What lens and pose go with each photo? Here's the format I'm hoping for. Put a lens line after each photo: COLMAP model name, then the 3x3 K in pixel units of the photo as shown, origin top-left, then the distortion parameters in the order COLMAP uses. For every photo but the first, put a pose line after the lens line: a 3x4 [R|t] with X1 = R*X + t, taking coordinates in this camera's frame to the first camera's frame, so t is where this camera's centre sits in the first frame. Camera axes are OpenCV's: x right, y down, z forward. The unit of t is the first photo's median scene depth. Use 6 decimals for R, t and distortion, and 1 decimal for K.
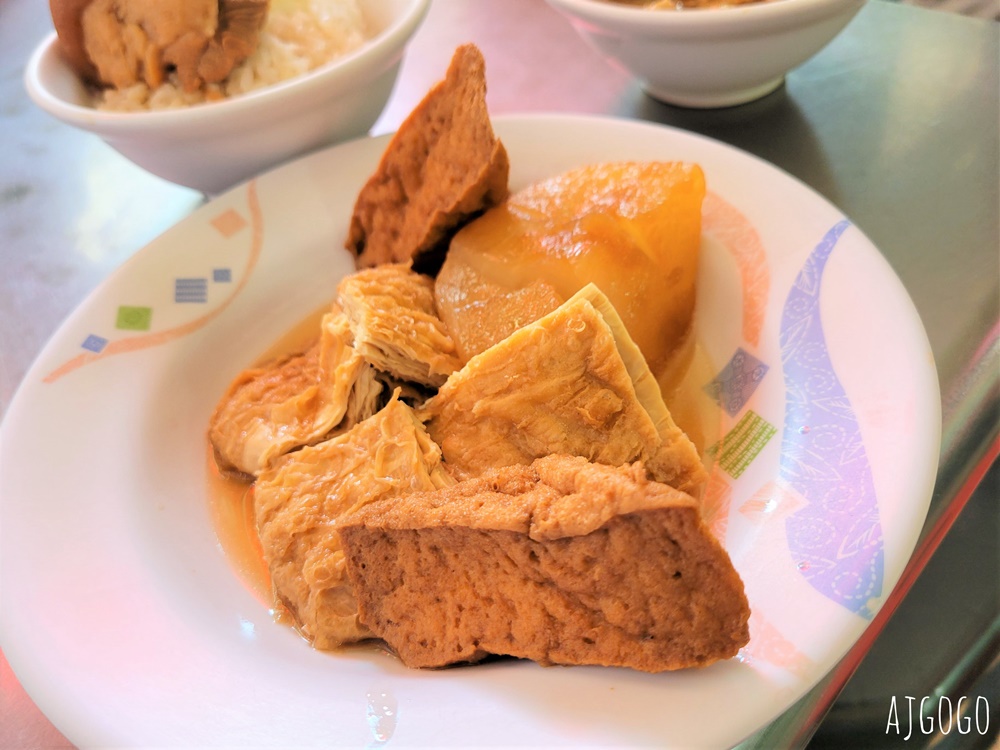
lens RADIAL K [[858.4, 0, 500.0], [0, 858.4, 375.0], [0, 0, 1]] dist [-0.021225, -0.002117]
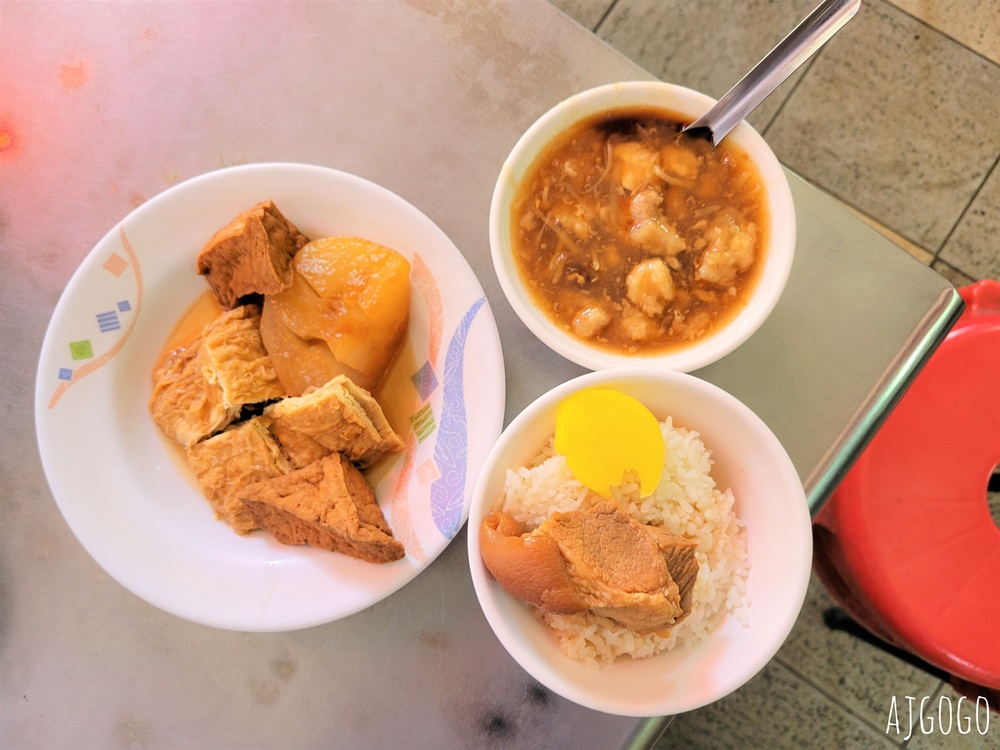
lens RADIAL K [[759.1, 0, 500.0], [0, 759.1, 375.0], [0, 0, 1]] dist [0.005641, 0.001639]
pose [[0.986520, -0.094160, 0.133838, 0.233213], [-0.006645, 0.794145, 0.607692, -1.182259], [-0.163507, -0.600390, 0.782814, -0.439588]]
